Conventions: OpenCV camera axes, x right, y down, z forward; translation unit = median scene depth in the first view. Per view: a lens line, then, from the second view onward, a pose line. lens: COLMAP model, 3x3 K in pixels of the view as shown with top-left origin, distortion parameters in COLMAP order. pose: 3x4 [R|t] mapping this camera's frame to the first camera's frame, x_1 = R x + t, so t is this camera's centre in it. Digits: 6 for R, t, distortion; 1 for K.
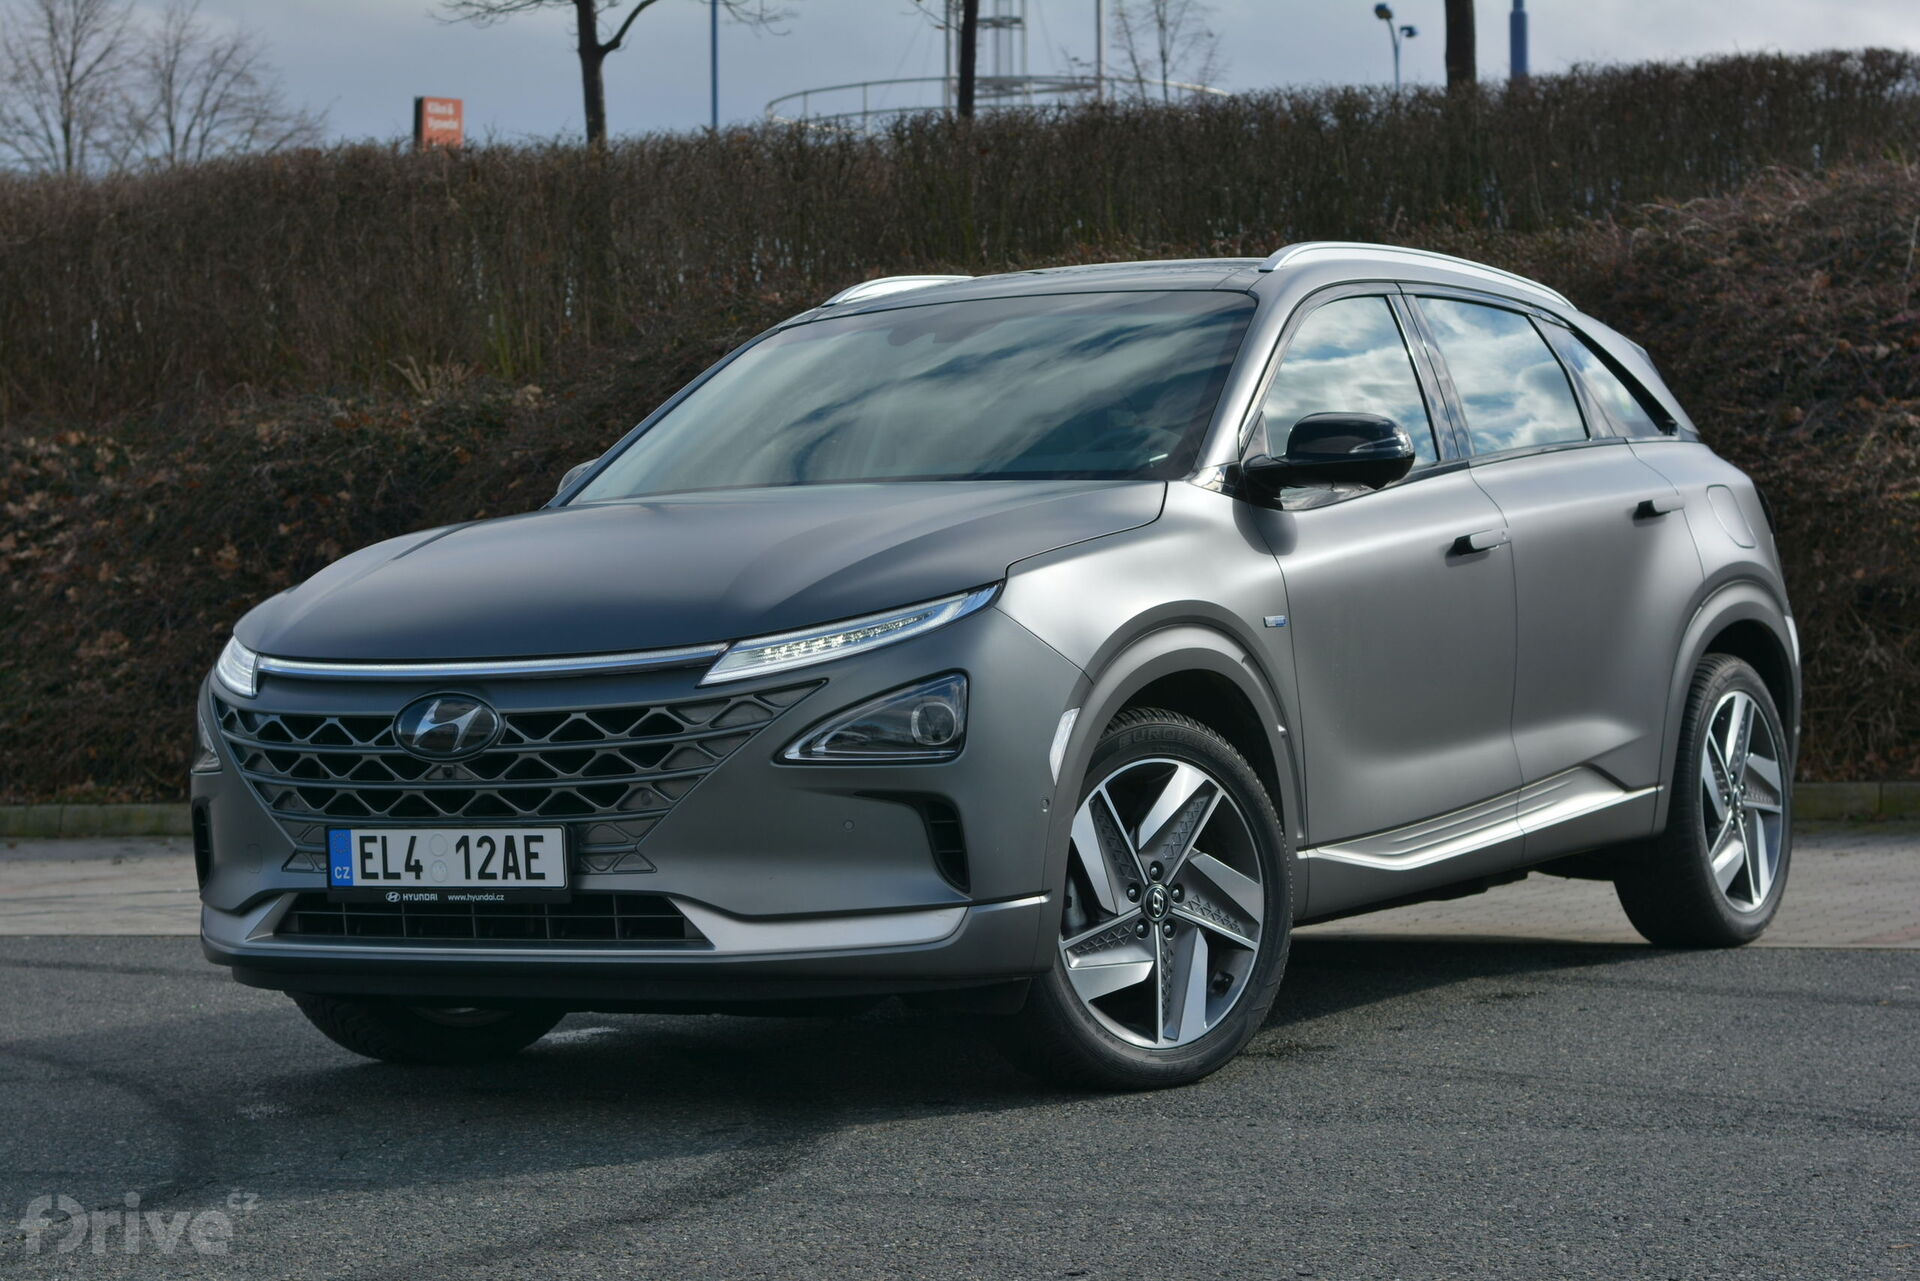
lens RADIAL K [[4252.8, 0, 960.0], [0, 4252.8, 640.5], [0, 0, 1]] dist [-0.061060, 0.117295]
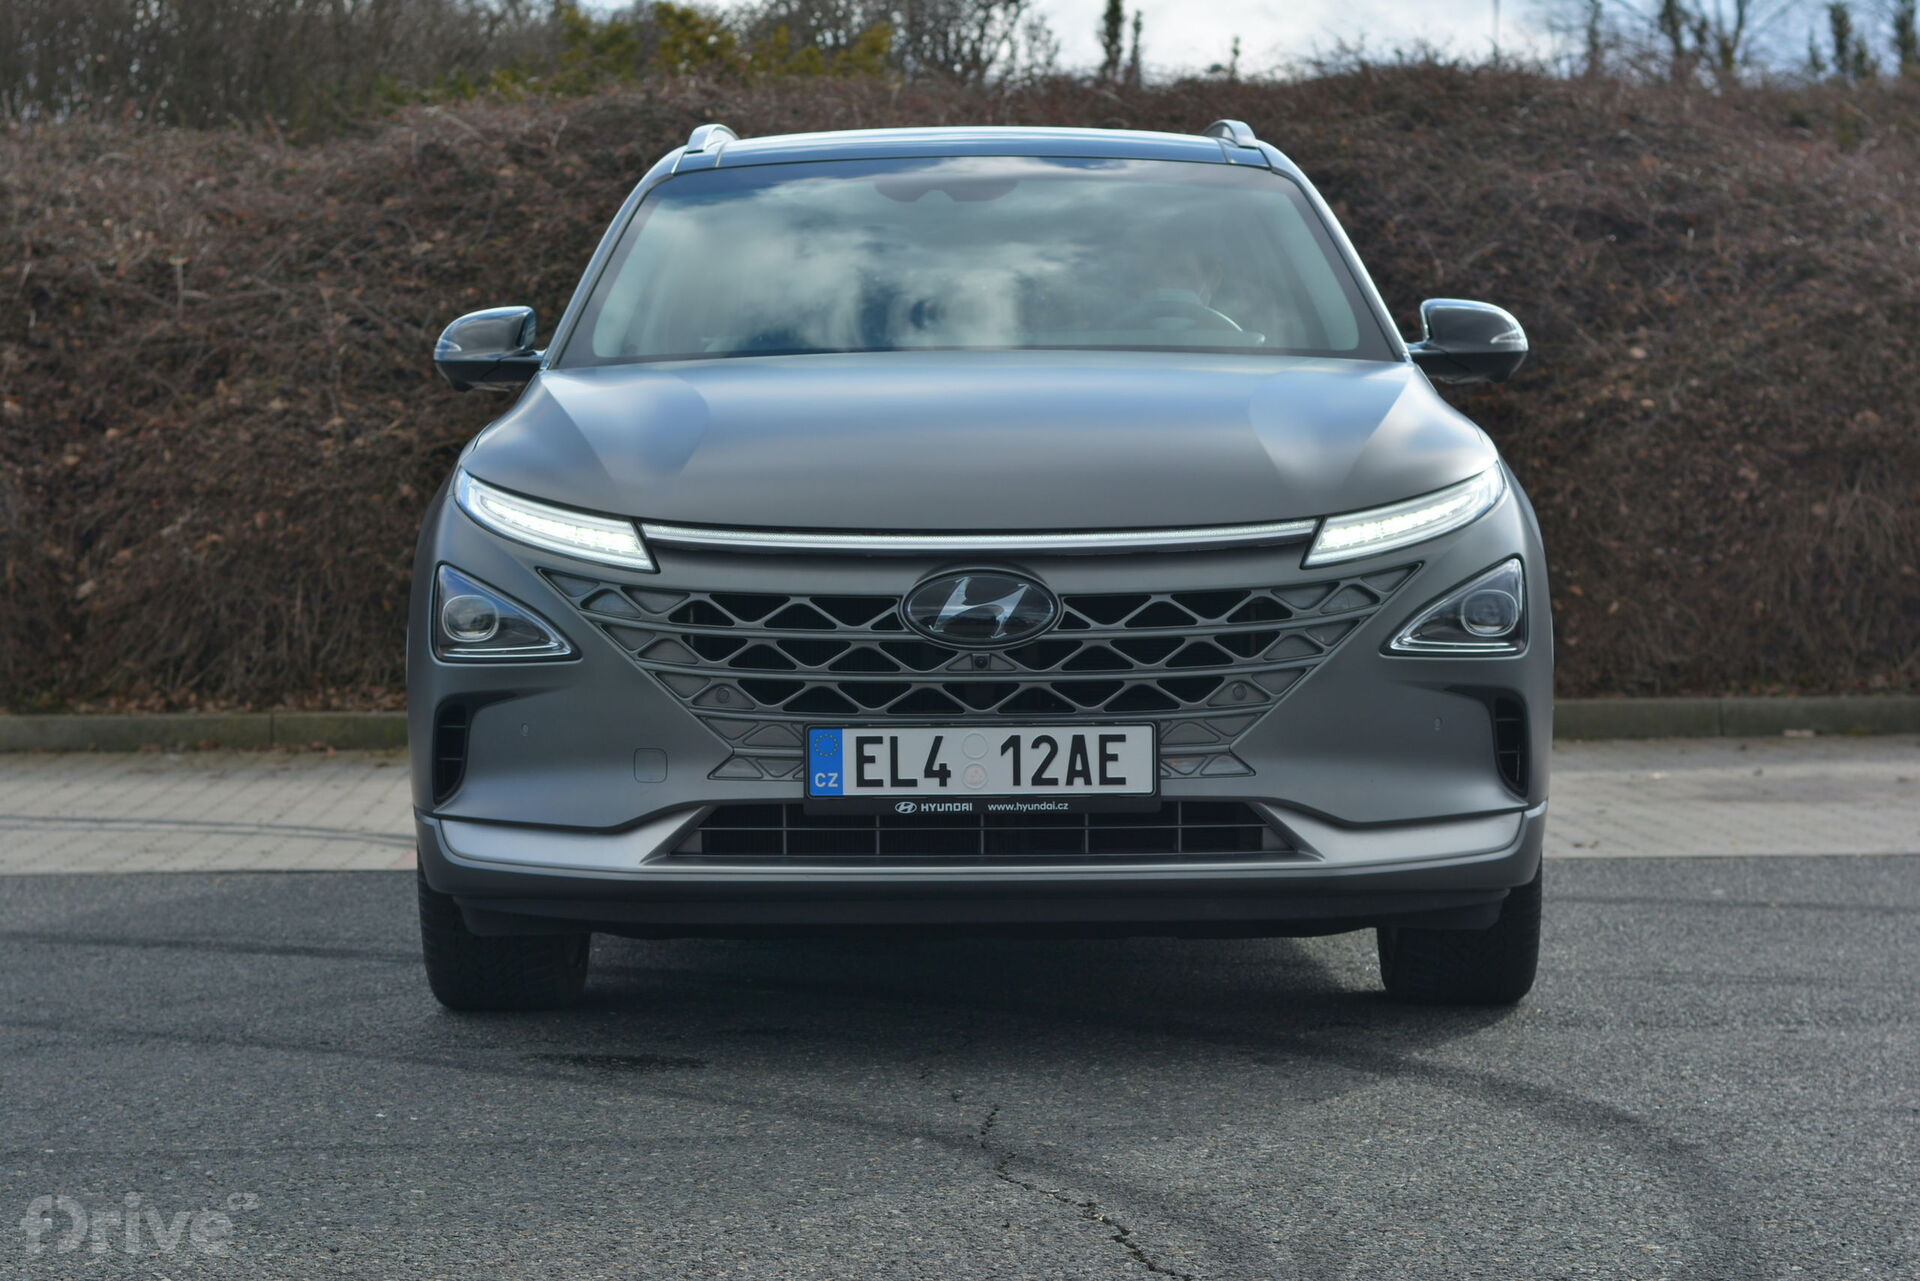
lens RADIAL K [[4252.8, 0, 960.0], [0, 4252.8, 640.5], [0, 0, 1]] dist [-0.061060, 0.117295]
pose [[0.859384, 0.010622, 0.511221, -0.569505], [-0.019356, 0.999743, 0.011765, 0.016793], [-0.510965, -0.020006, 0.859369, 0.264700]]
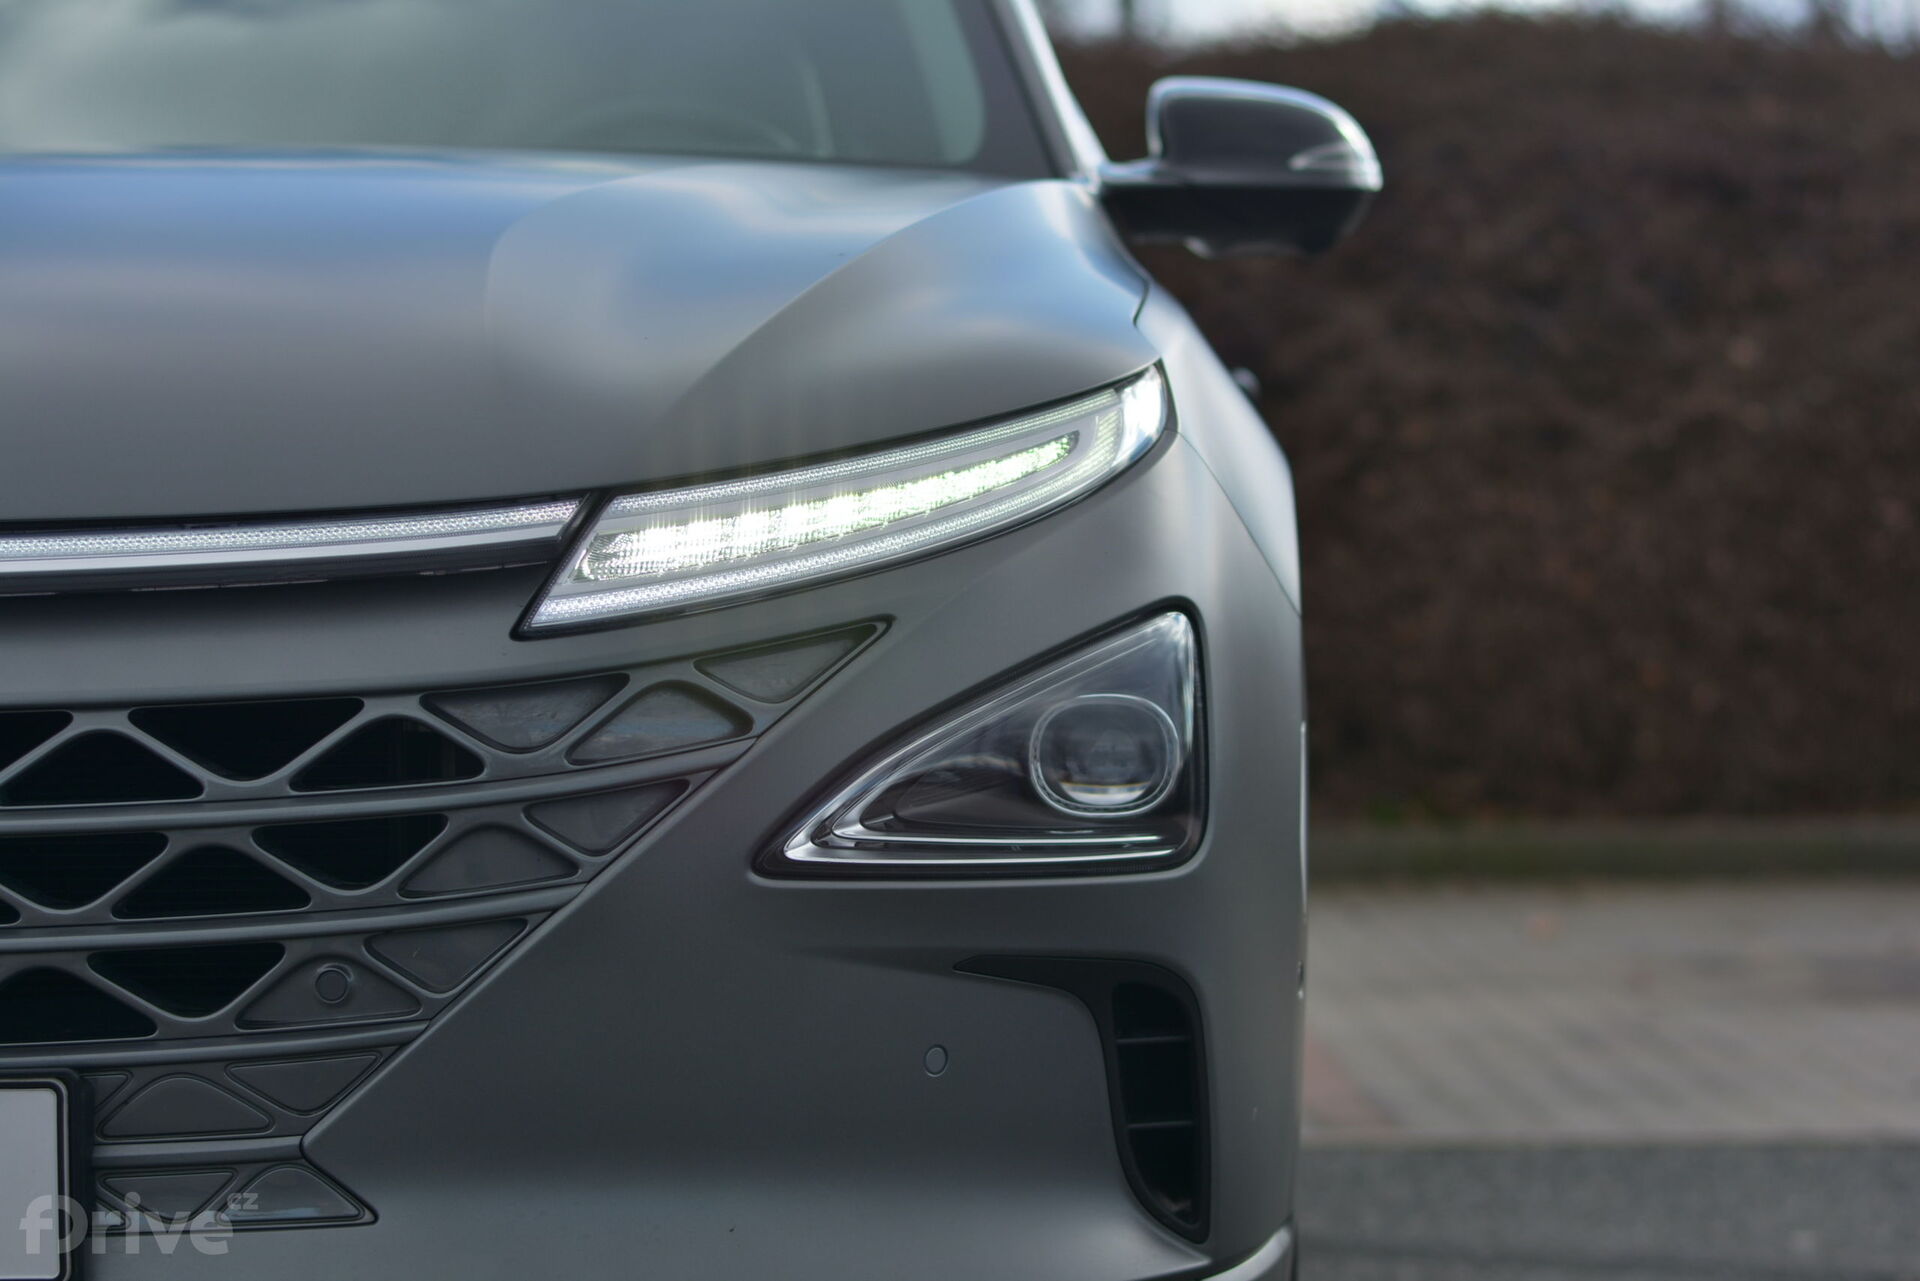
lens RADIAL K [[4252.8, 0, 960.0], [0, 4252.8, 640.5], [0, 0, 1]] dist [-0.061060, 0.117295]
pose [[0.878663, 0.019932, 0.477026, -0.180510], [-0.019537, 0.999792, -0.005788, 0.012342], [-0.477043, -0.004234, 0.878870, 0.694198]]
